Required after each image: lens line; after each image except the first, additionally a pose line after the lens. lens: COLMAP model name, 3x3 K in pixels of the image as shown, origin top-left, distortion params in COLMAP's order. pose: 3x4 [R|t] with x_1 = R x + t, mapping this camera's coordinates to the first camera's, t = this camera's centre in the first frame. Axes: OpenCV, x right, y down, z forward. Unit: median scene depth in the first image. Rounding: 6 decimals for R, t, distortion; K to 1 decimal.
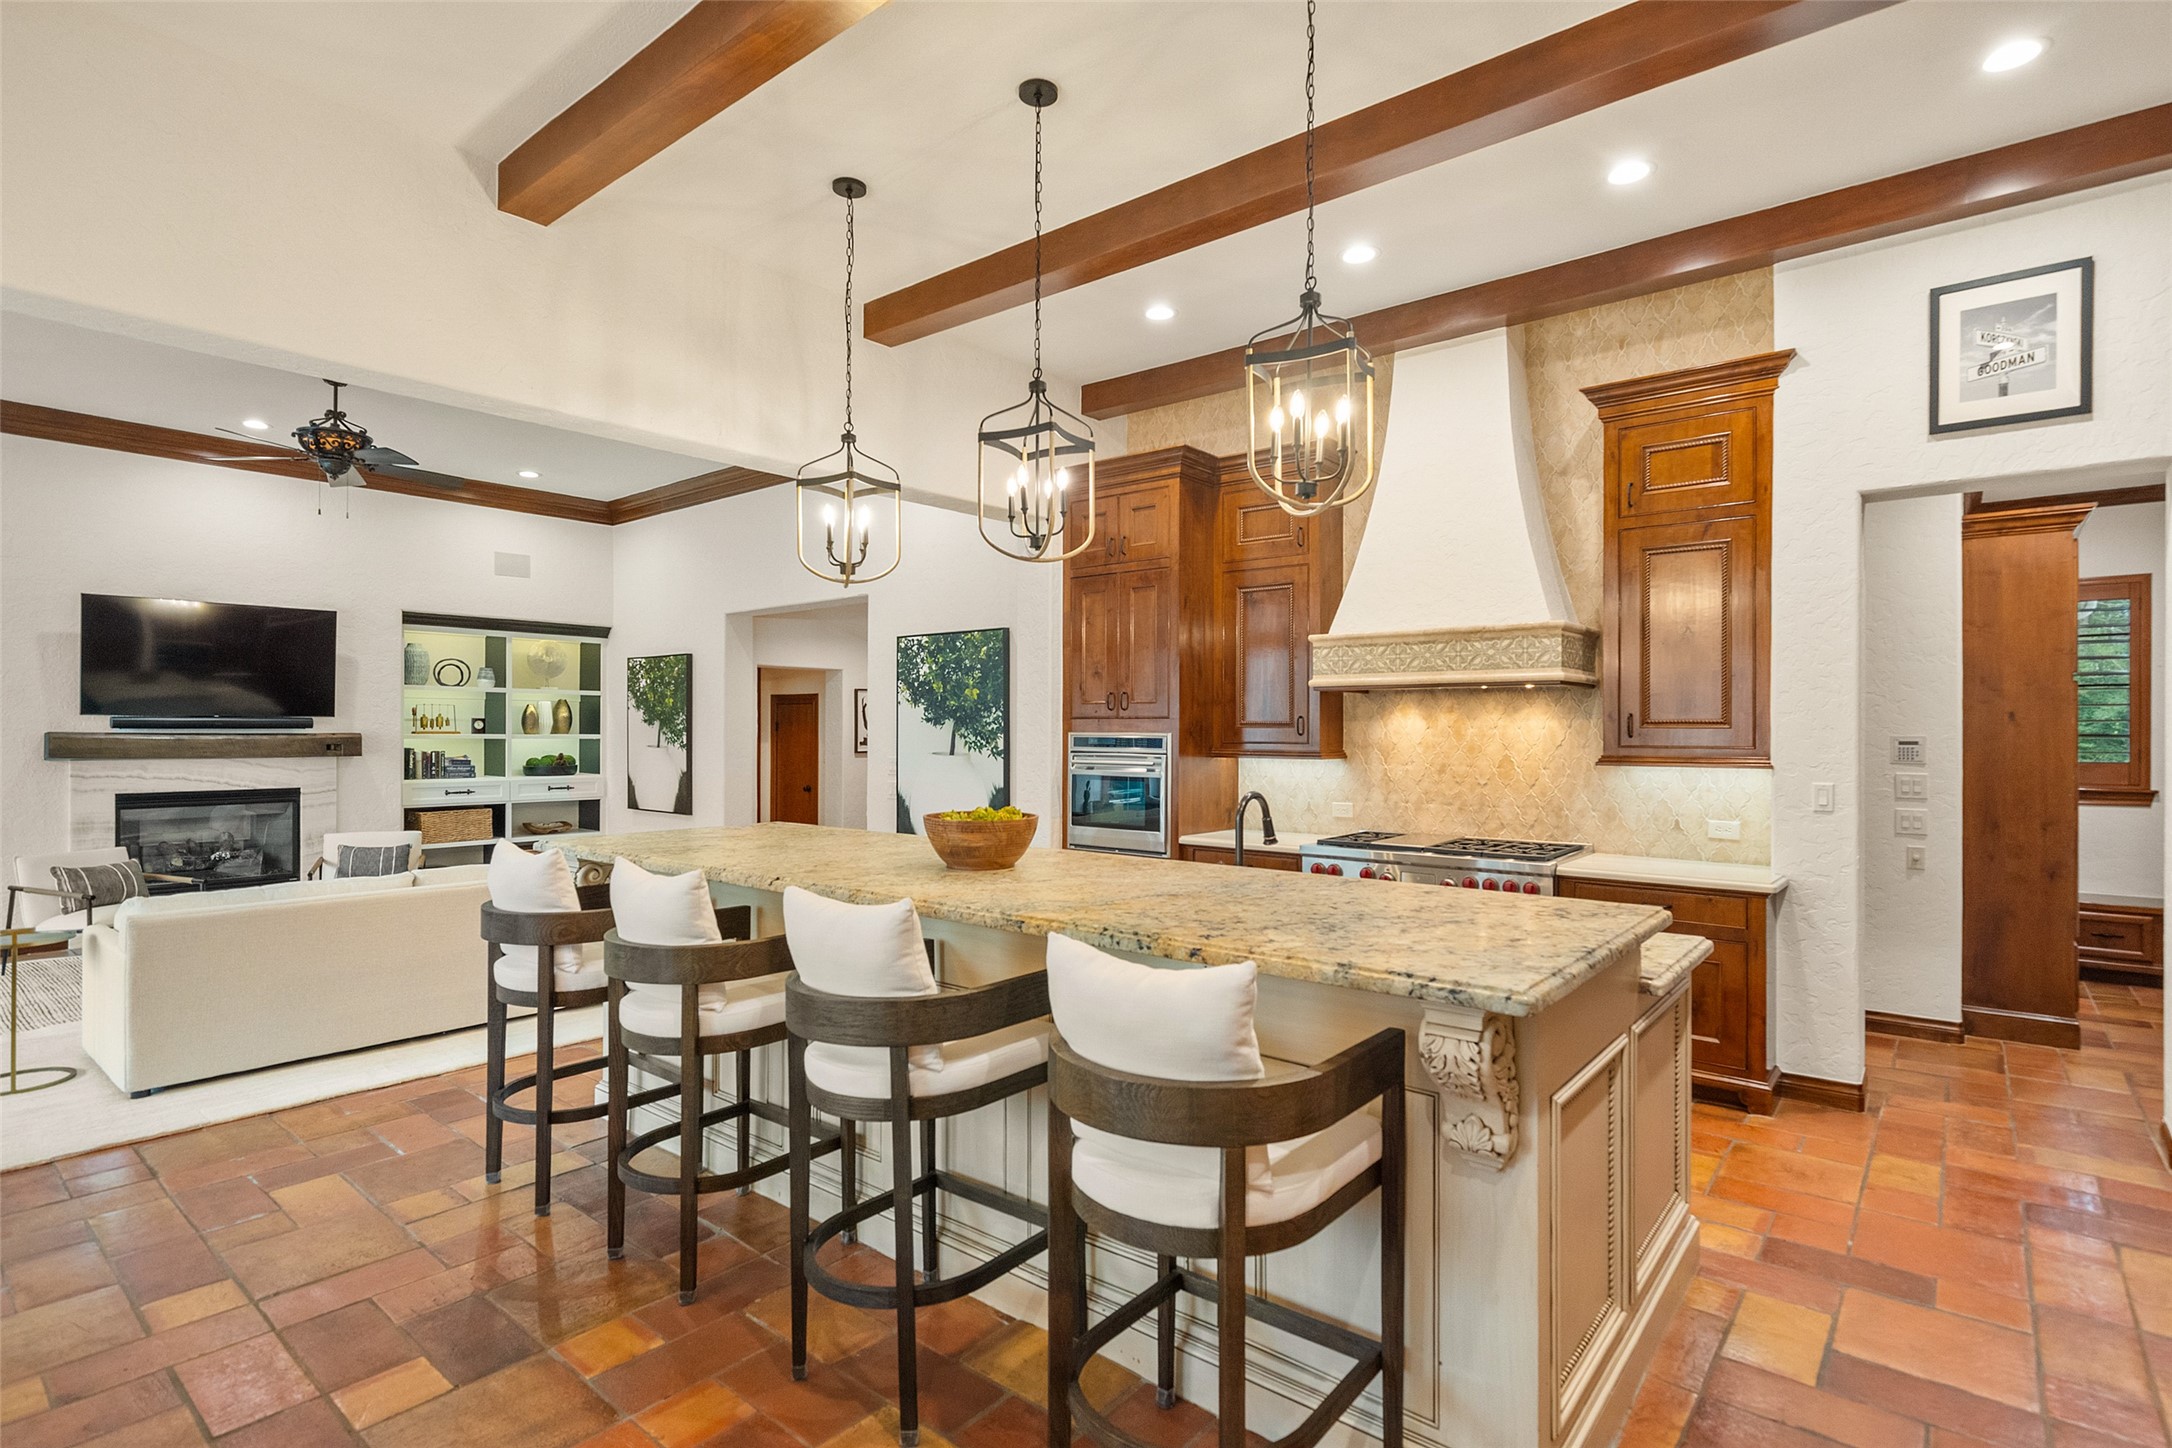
lens RADIAL K [[1073.4, 0, 1084.1], [0, 1073.4, 733.3], [0, 0, 1]] dist [0.004465, 0.000160]
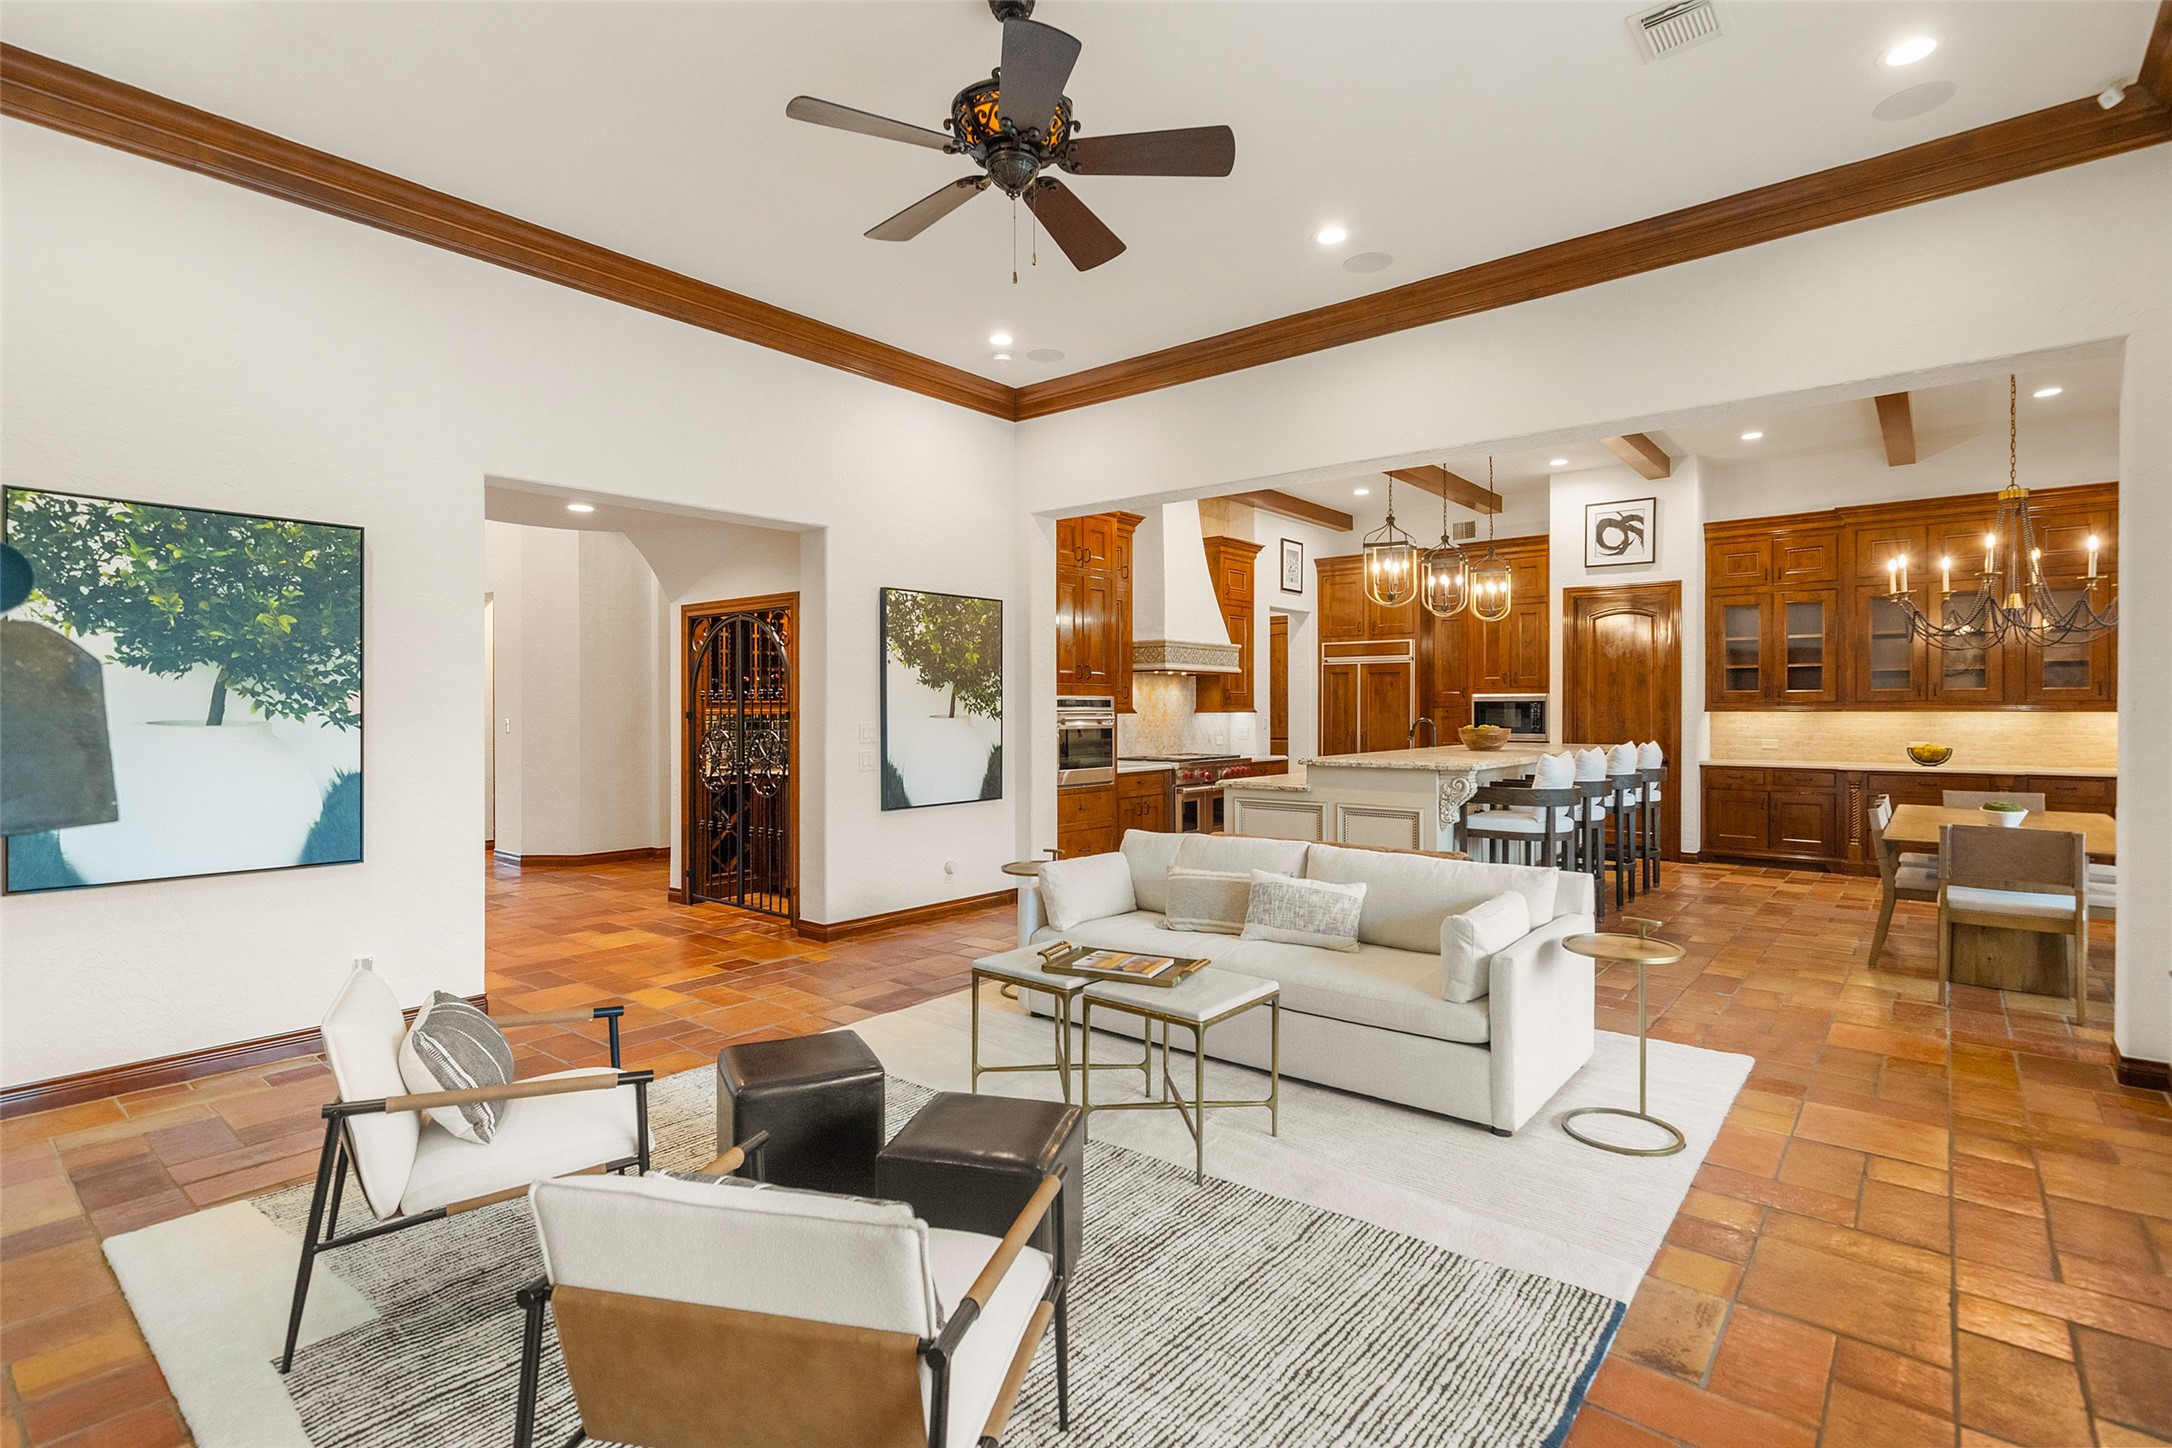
lens RADIAL K [[1012.3, 0, 1081.7], [0, 1012.3, 705.3], [0, 0, 1]] dist [-0.001150, 0.000140]
pose [[0.004040, -0.012421, 0.999915, -1.051103], [-0.012164, 0.999848, 0.012470, -0.004750], [-0.999918, -0.012213, 0.003888, 0.866748]]
